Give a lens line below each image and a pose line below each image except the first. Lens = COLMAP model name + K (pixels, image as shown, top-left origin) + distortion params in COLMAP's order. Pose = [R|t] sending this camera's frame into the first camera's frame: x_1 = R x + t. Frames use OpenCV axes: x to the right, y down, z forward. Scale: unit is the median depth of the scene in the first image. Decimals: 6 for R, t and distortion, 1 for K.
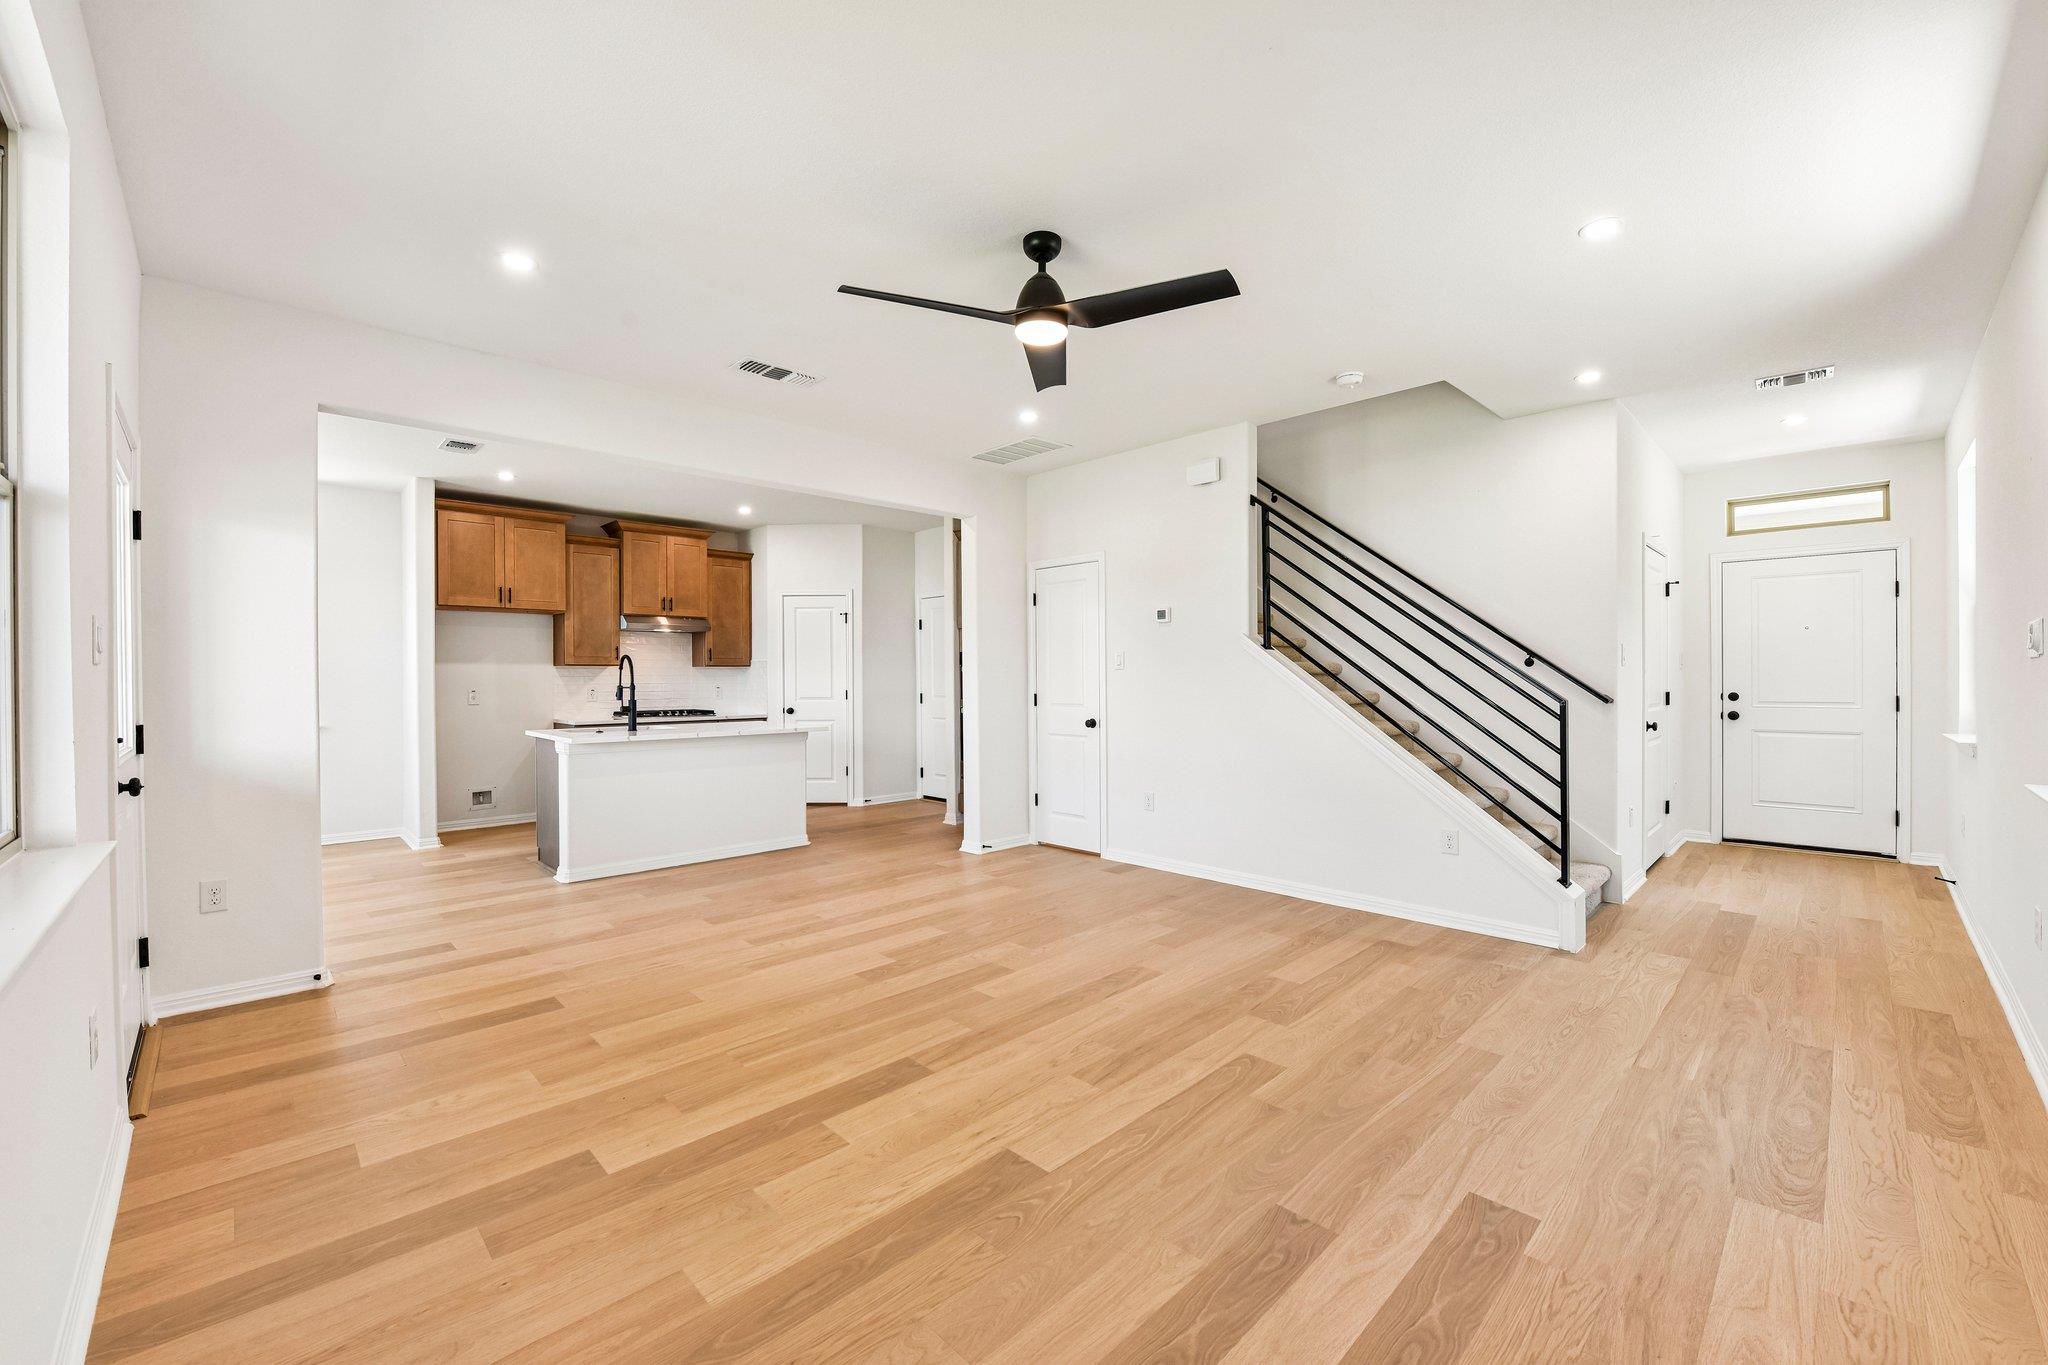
lens RADIAL K [[799.4, 0, 1065.5], [0, 799.4, 681.8], [0, 0, 1]] dist [-0.001203, -0.005925]
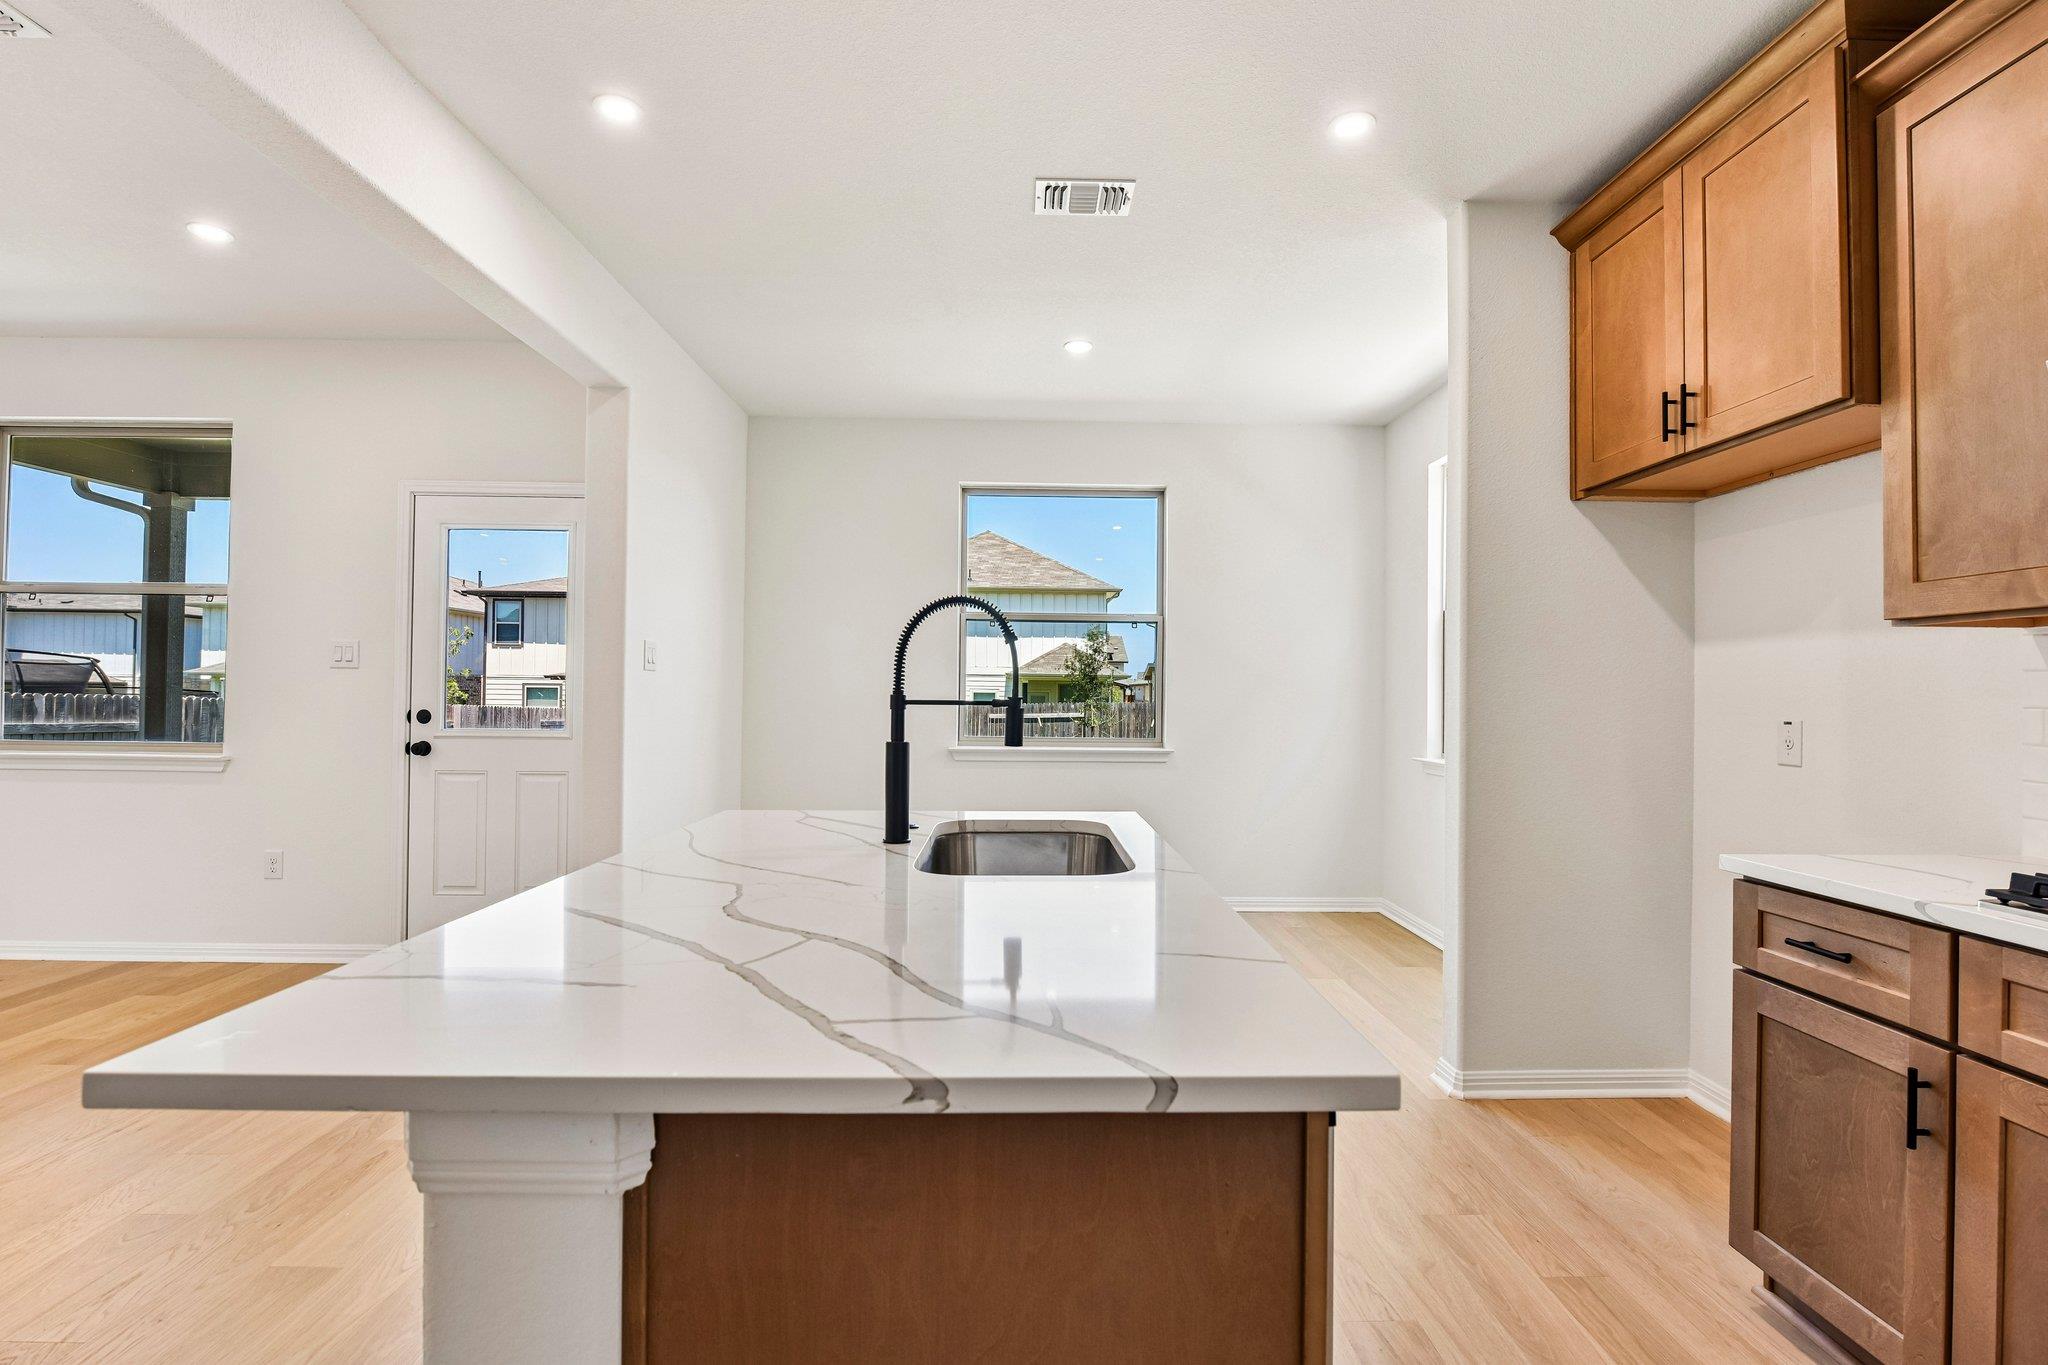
lens RADIAL K [[941.3, 0, 1024.0], [0, 941.3, 682.5], [0, 0, 1]] dist [-0.004634, -0.000488]
pose [[-0.698724, -0.015463, -0.715224, -0.701494], [-0.011195, 0.999880, -0.010680, 0.006658], [0.715304, 0.000545, -0.698814, 2.837197]]
